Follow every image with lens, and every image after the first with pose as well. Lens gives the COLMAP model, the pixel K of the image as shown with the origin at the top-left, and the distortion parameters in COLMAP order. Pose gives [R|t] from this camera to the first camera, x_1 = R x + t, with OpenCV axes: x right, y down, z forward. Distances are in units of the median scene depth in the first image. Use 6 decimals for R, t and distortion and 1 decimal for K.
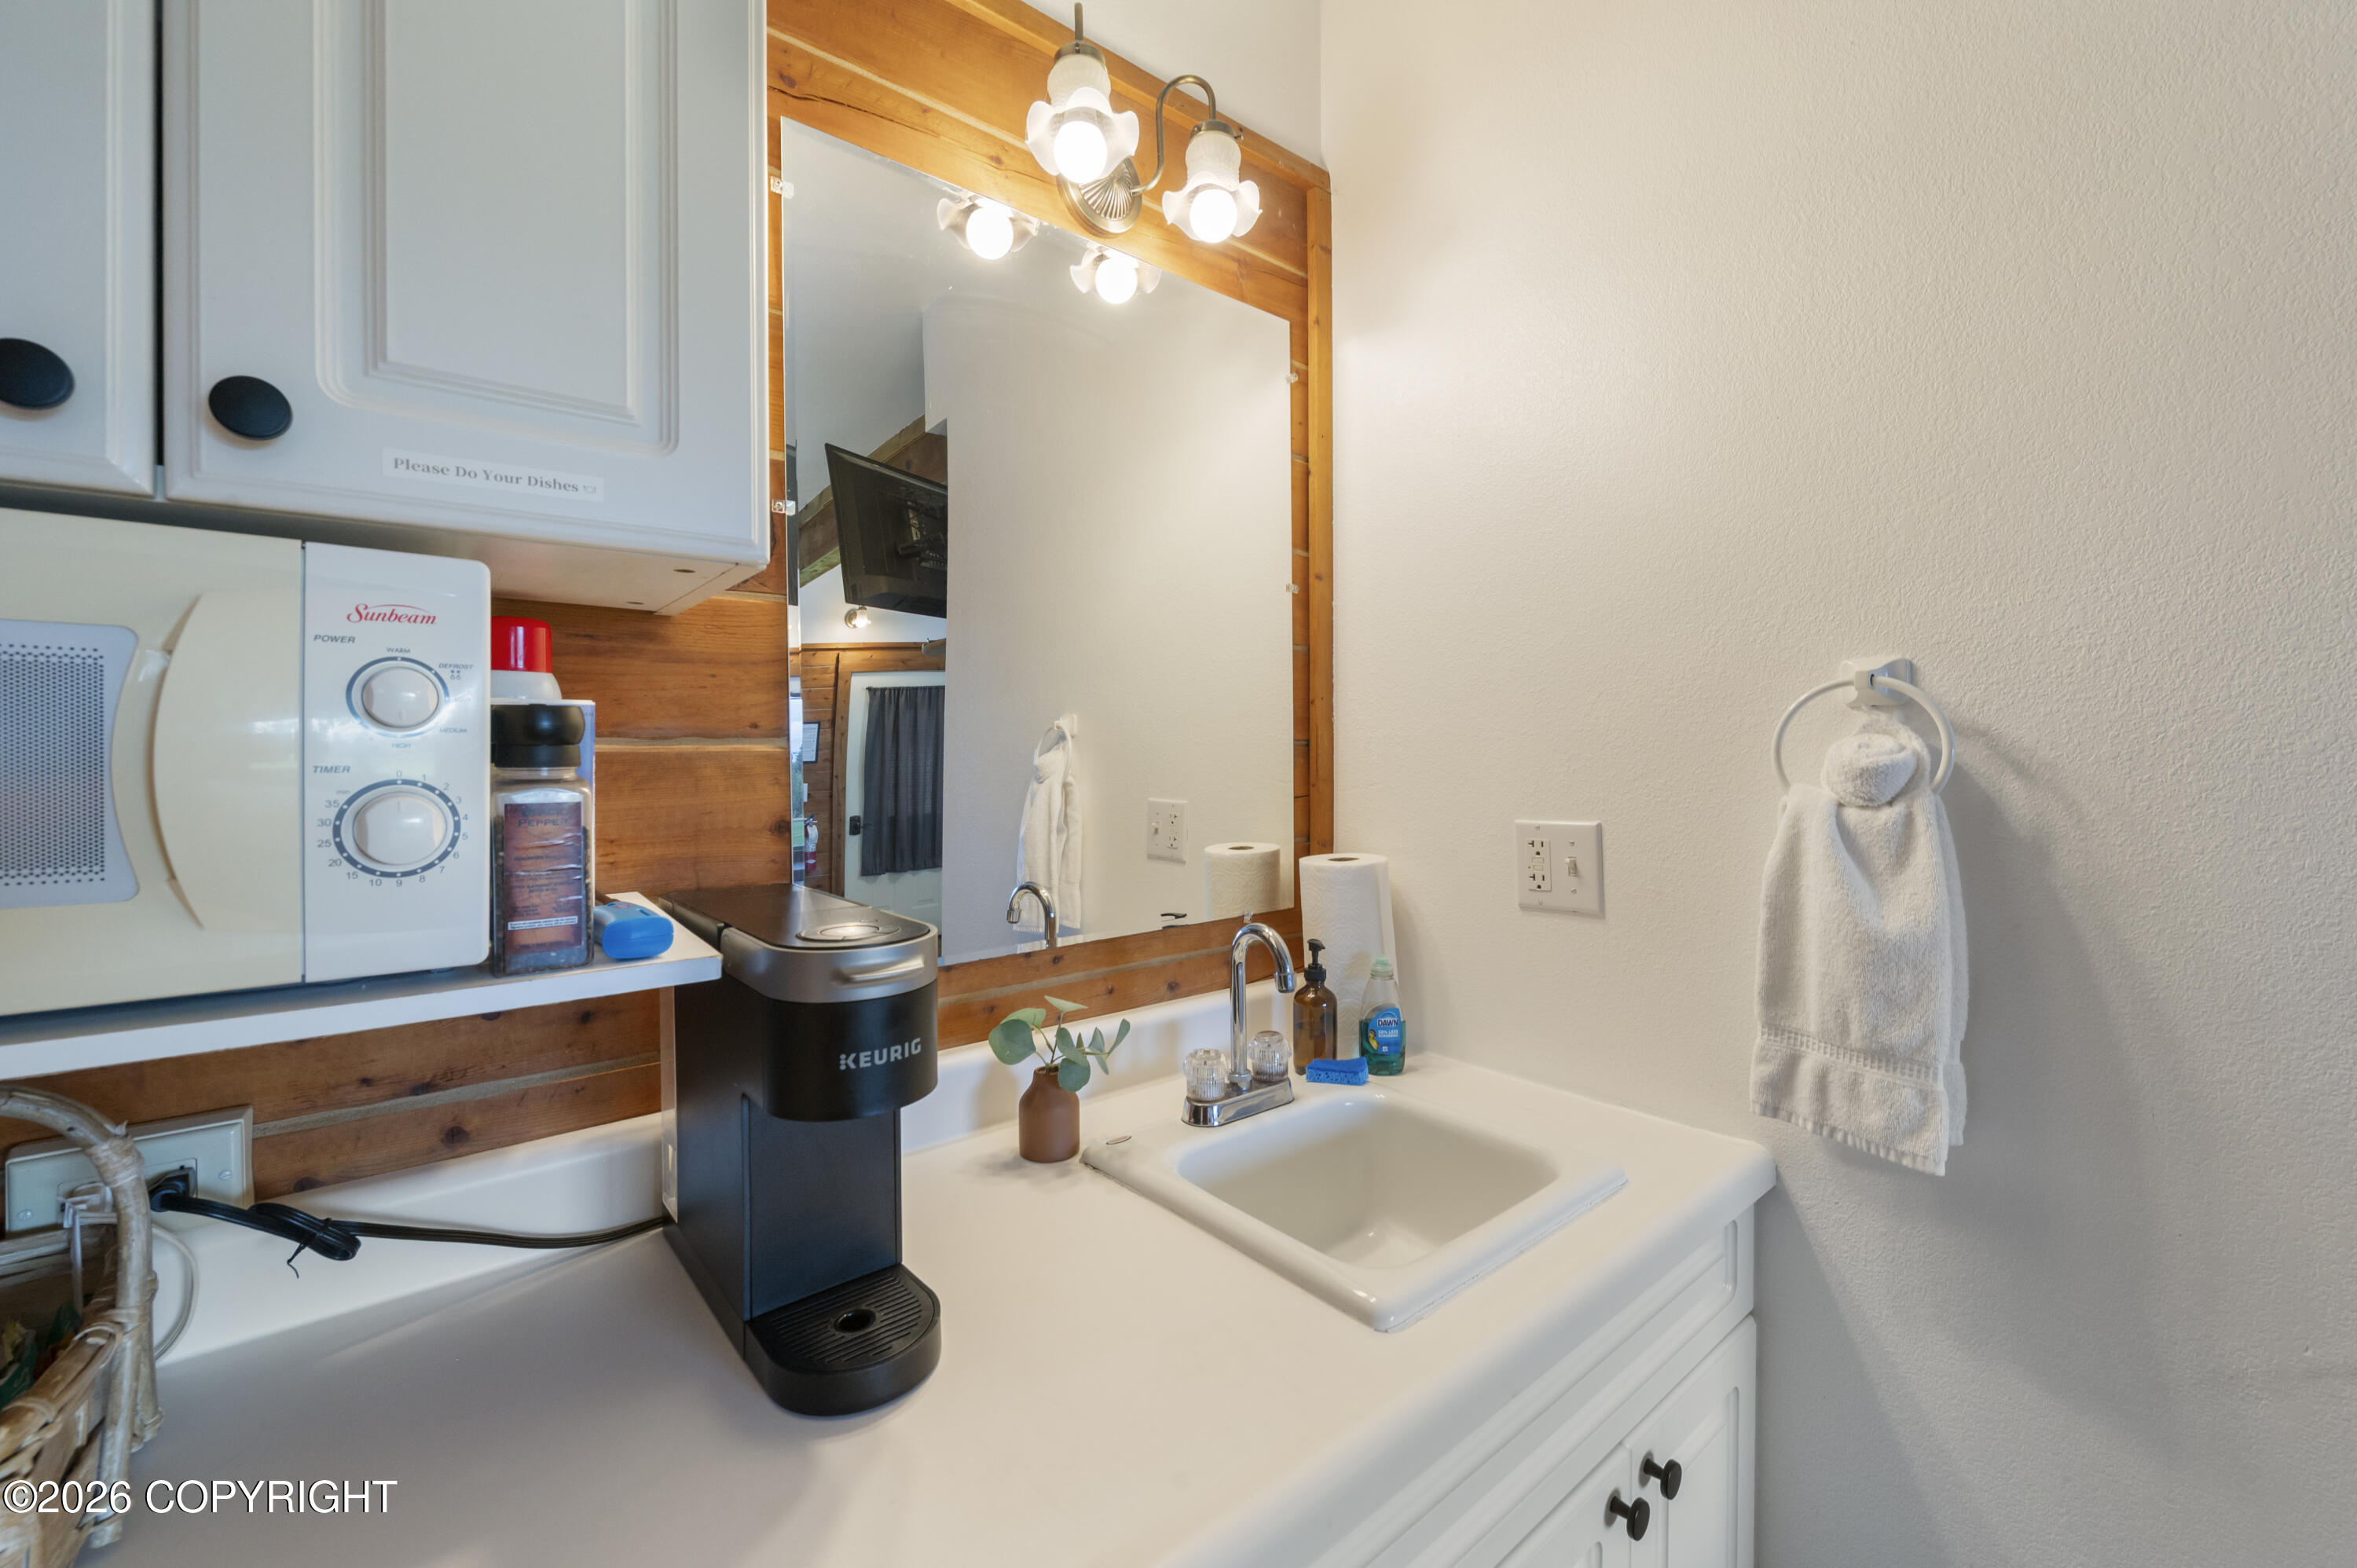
lens RADIAL K [[936.7, 0, 1163.5], [0, 936.7, 764.9], [0, 0, 1]] dist [-0.008143, -0.000839]
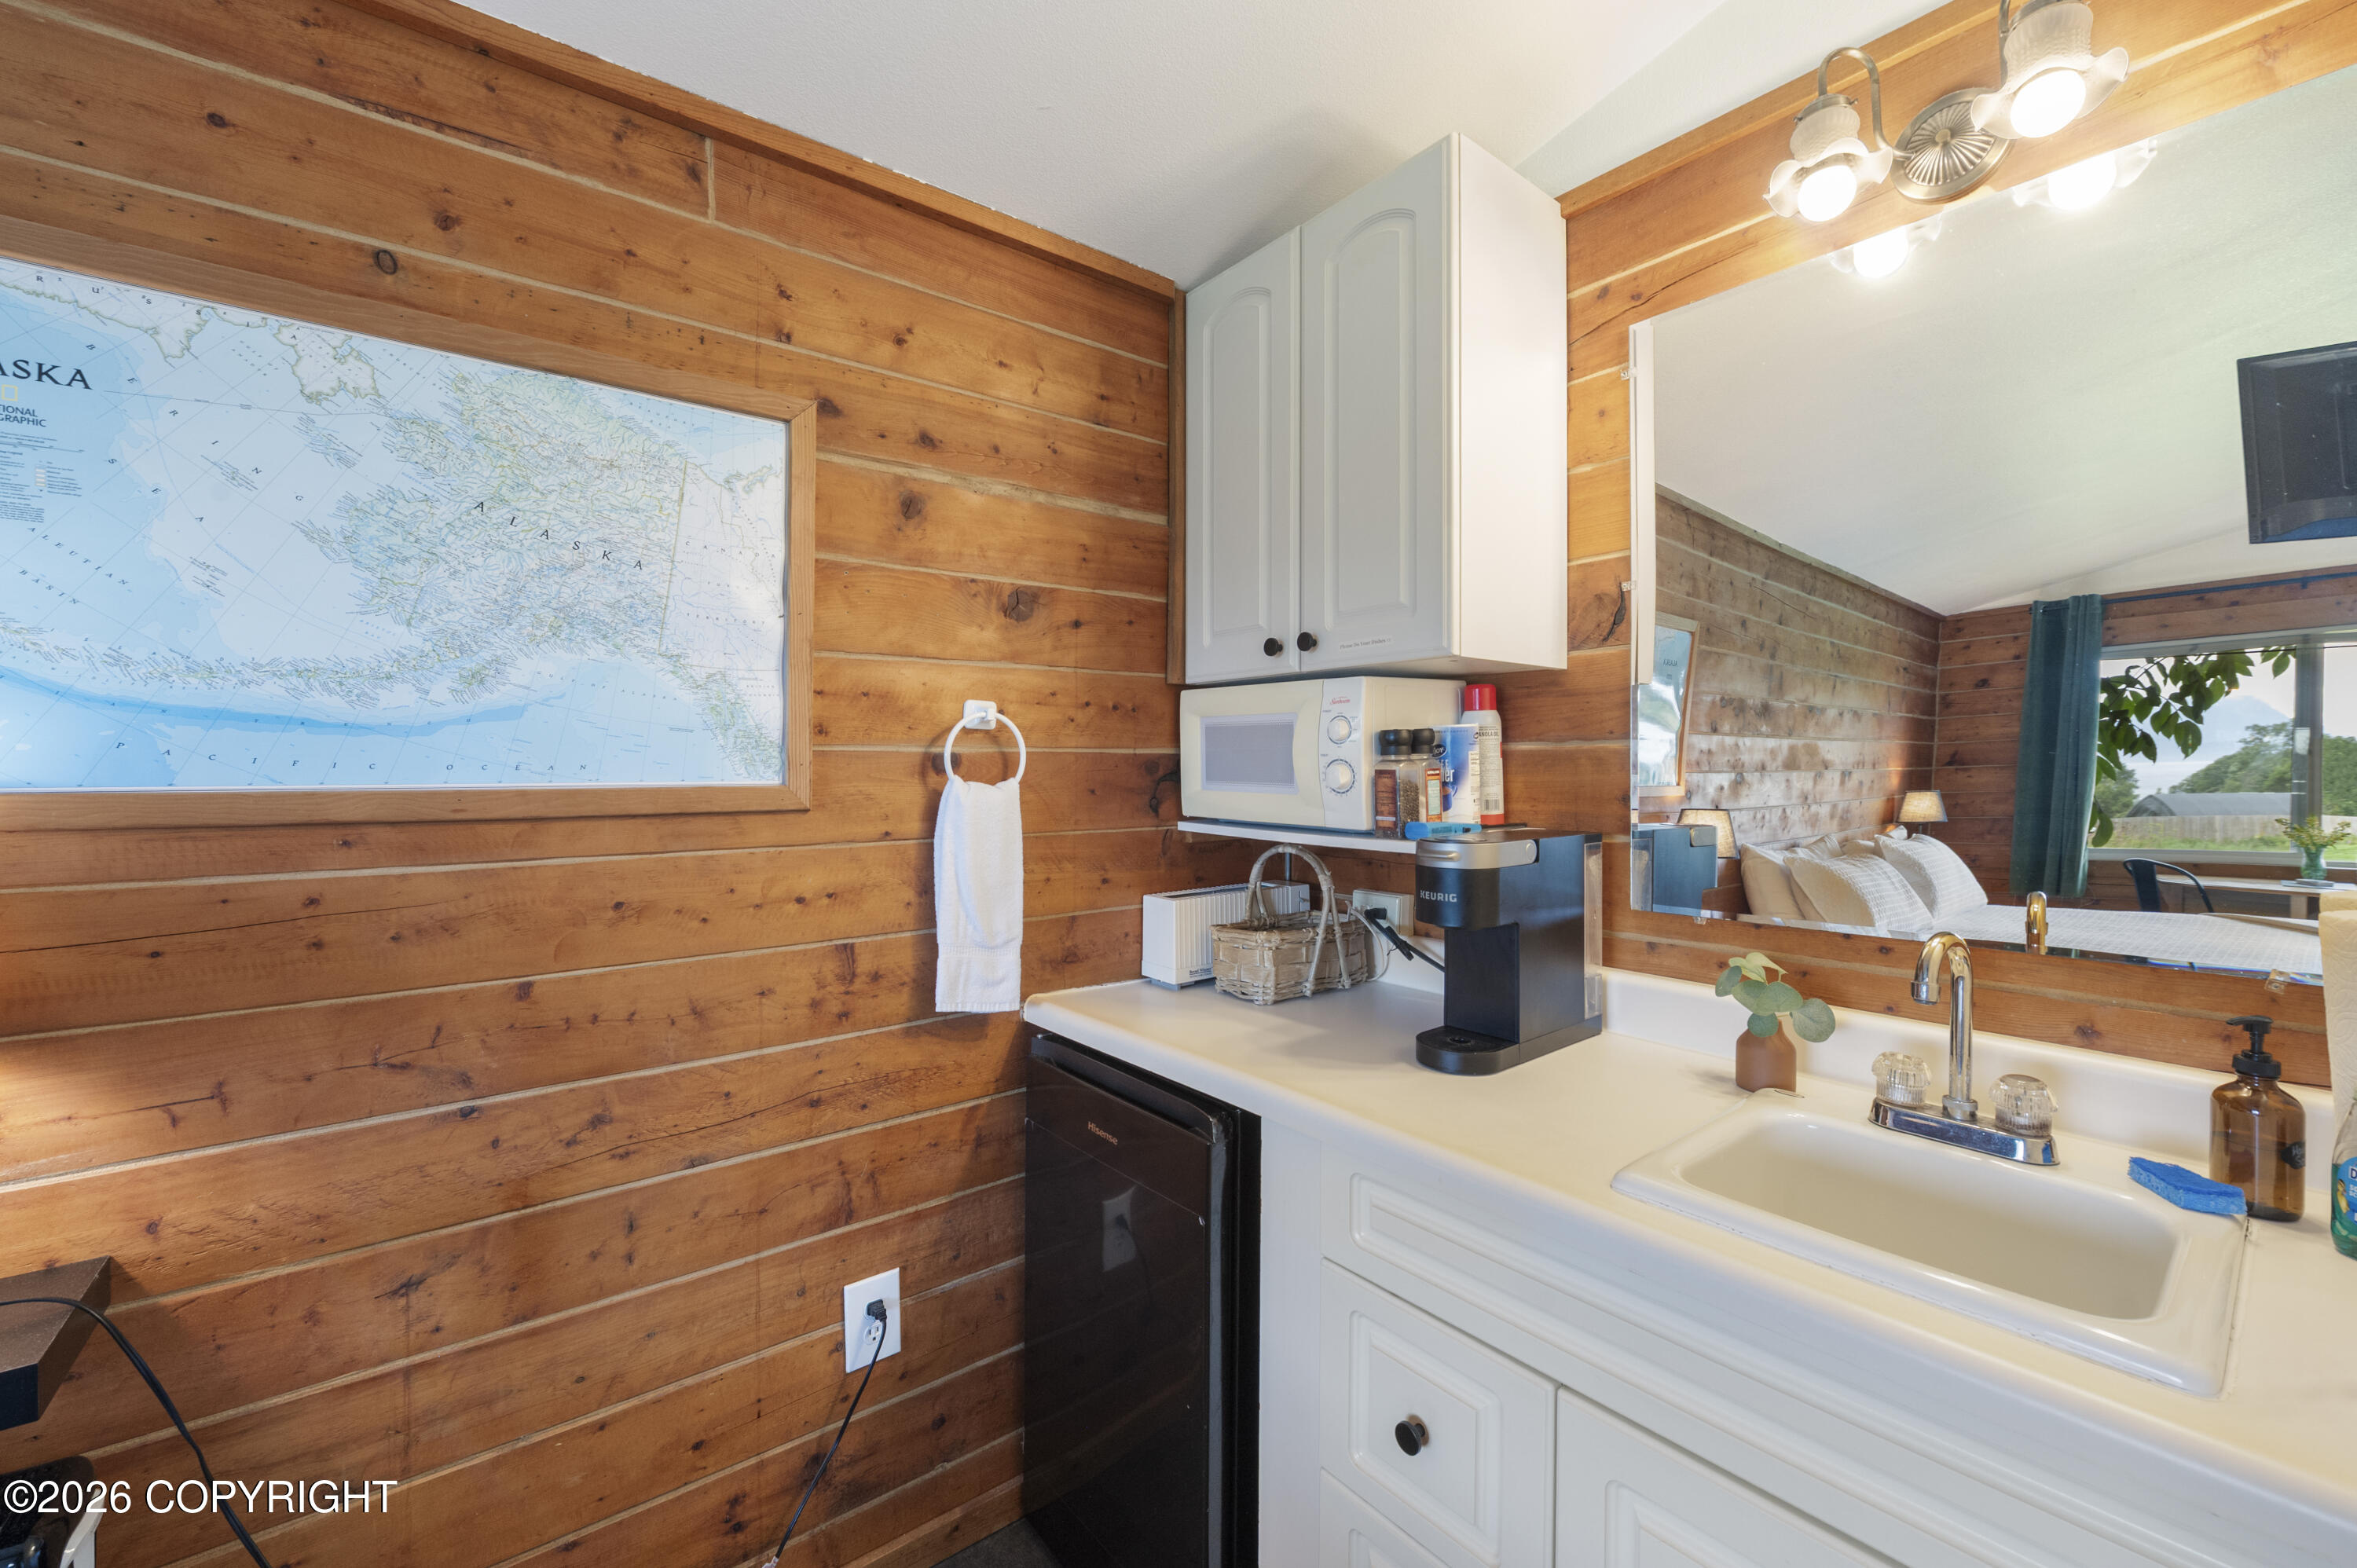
lens RADIAL K [[936.7, 0, 1189.5], [0, 936.7, 764.6], [0, 0, 1]] dist [-0.008143, -0.000839]
pose [[-0.005889, -0.001485, -0.999982, 1.488186], [-0.015304, 0.999882, -0.001395, 0.033689], [0.999866, 0.015296, -0.005911, 0.408494]]
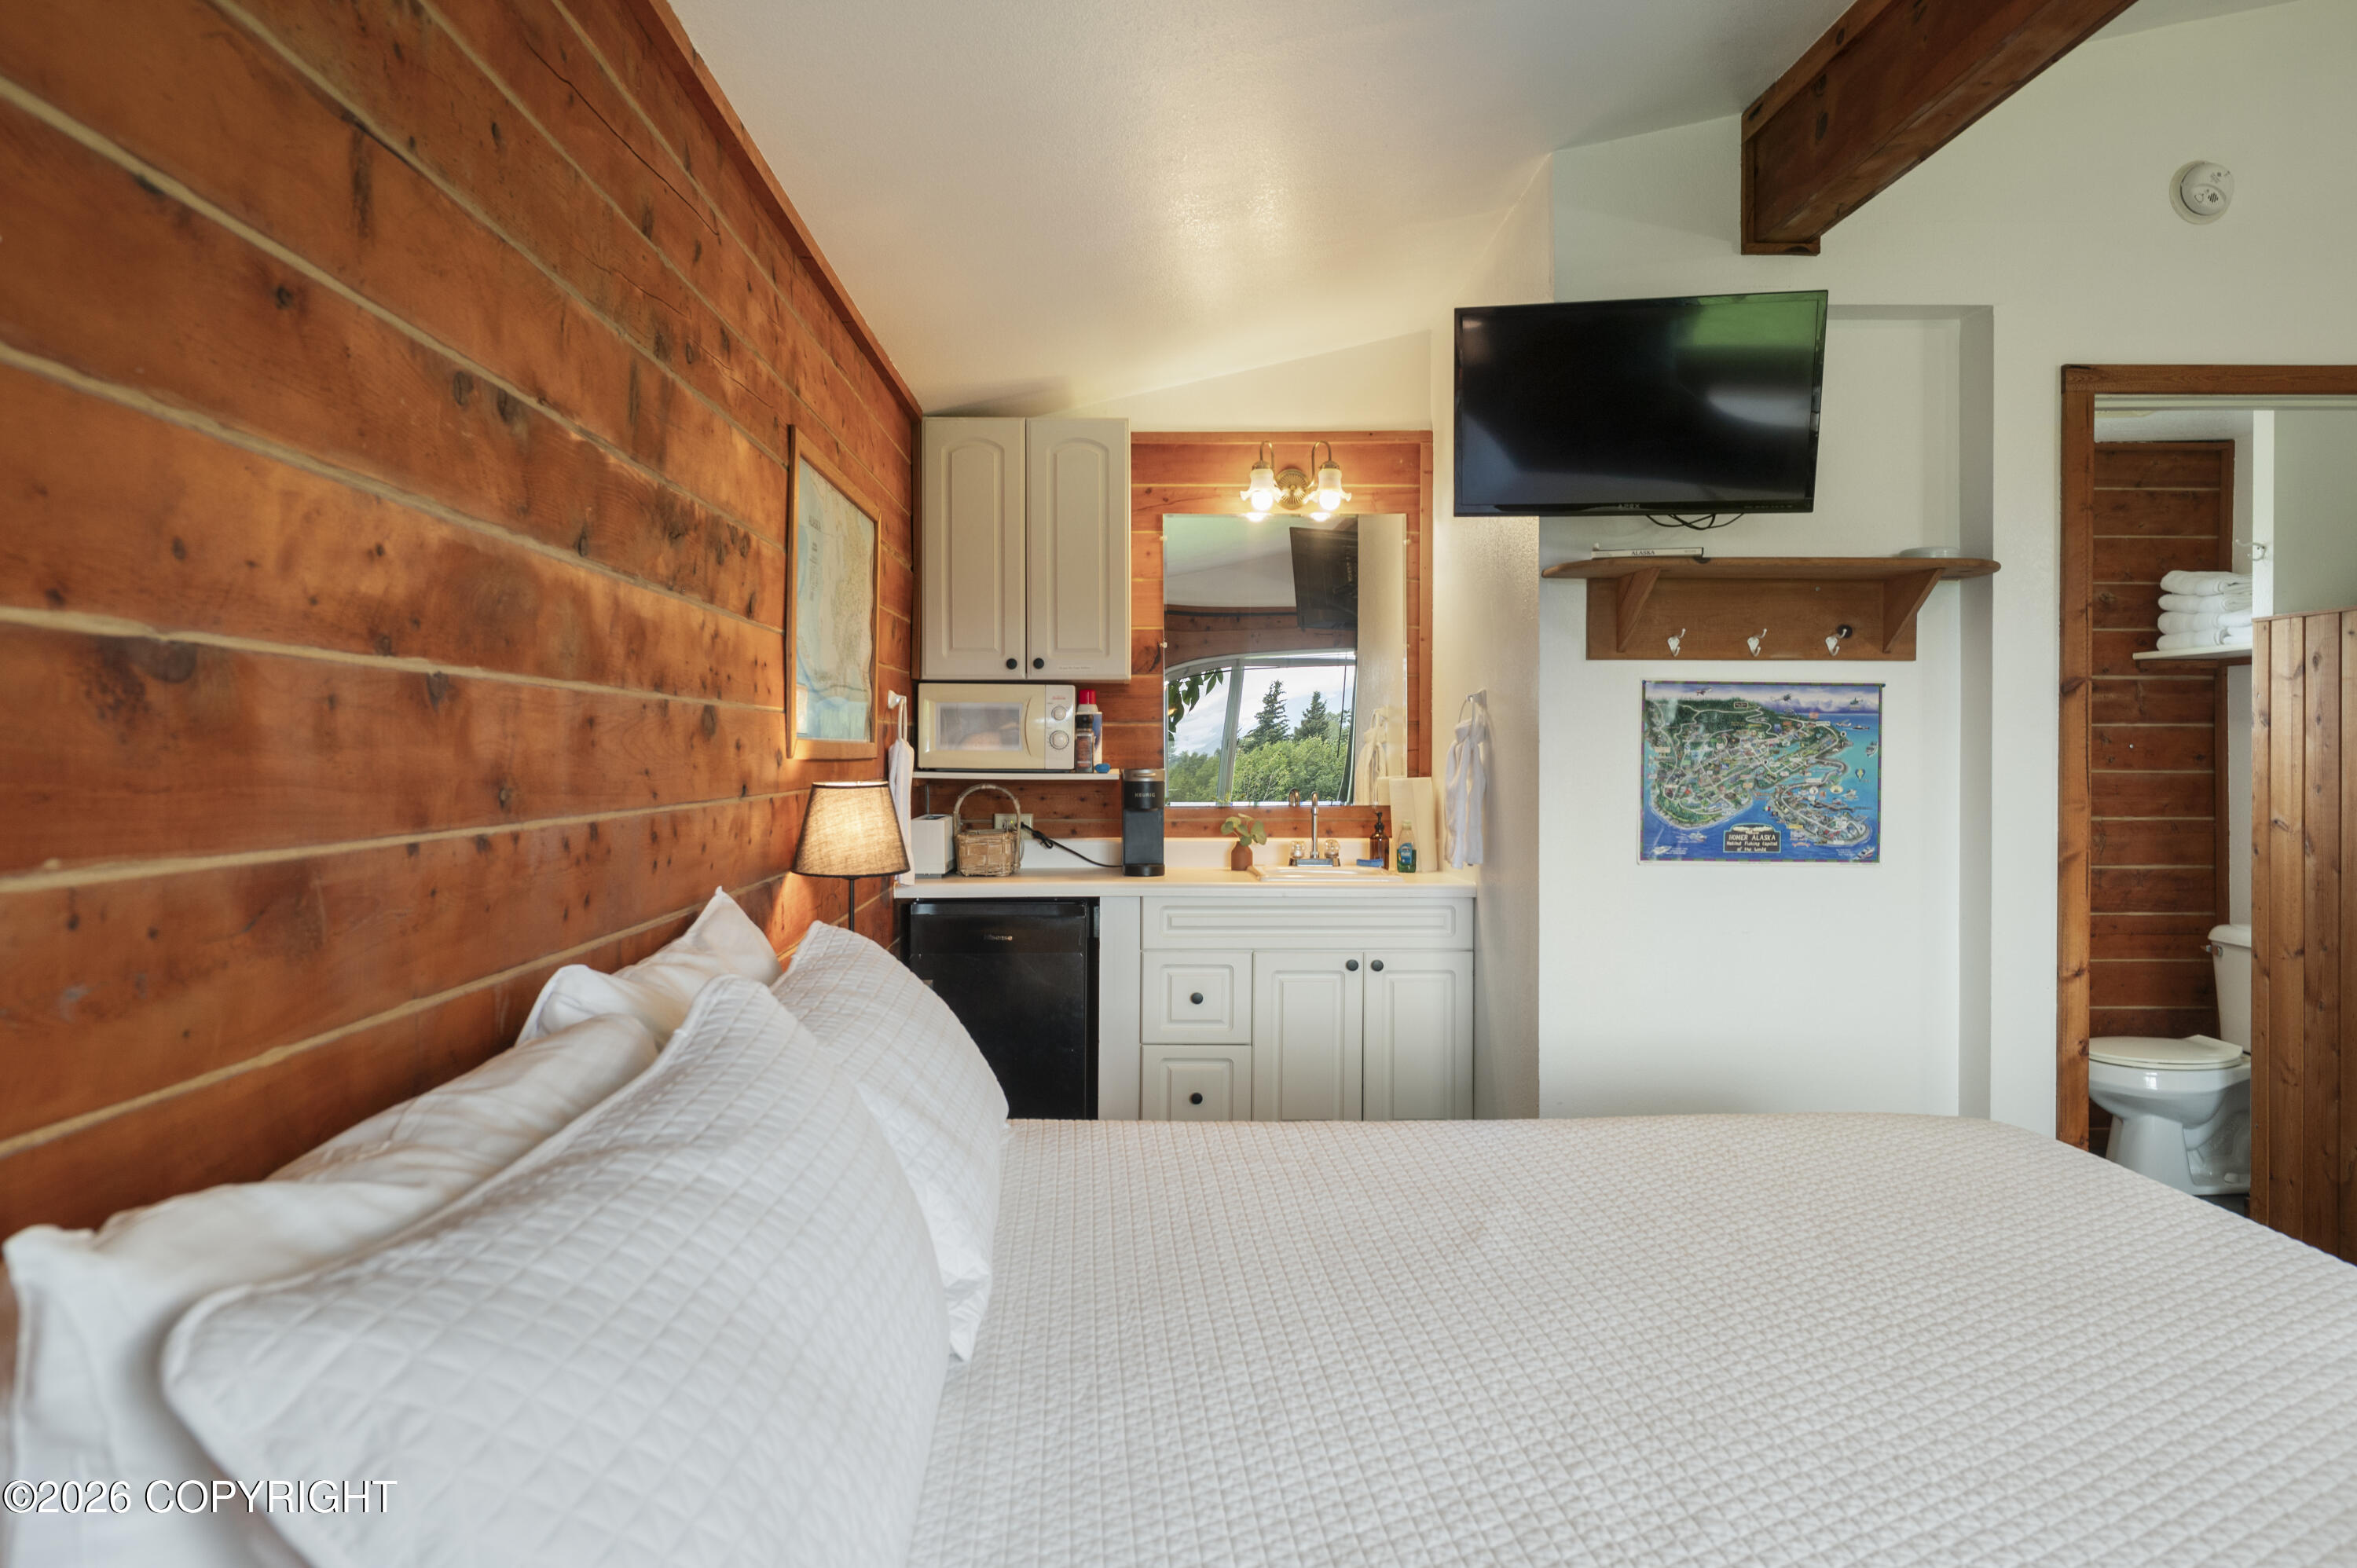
lens RADIAL K [[1572.8, 0, 1170.7], [0, 1572.8, 779.2], [0, 0, 1]] dist [-0.002144, -0.000704]
pose [[0.792756, 0.004427, -0.609523, 3.619197], [-0.006532, 0.999978, -0.001234, 0.216022], [0.609504, 0.004960, 0.792768, -4.018699]]
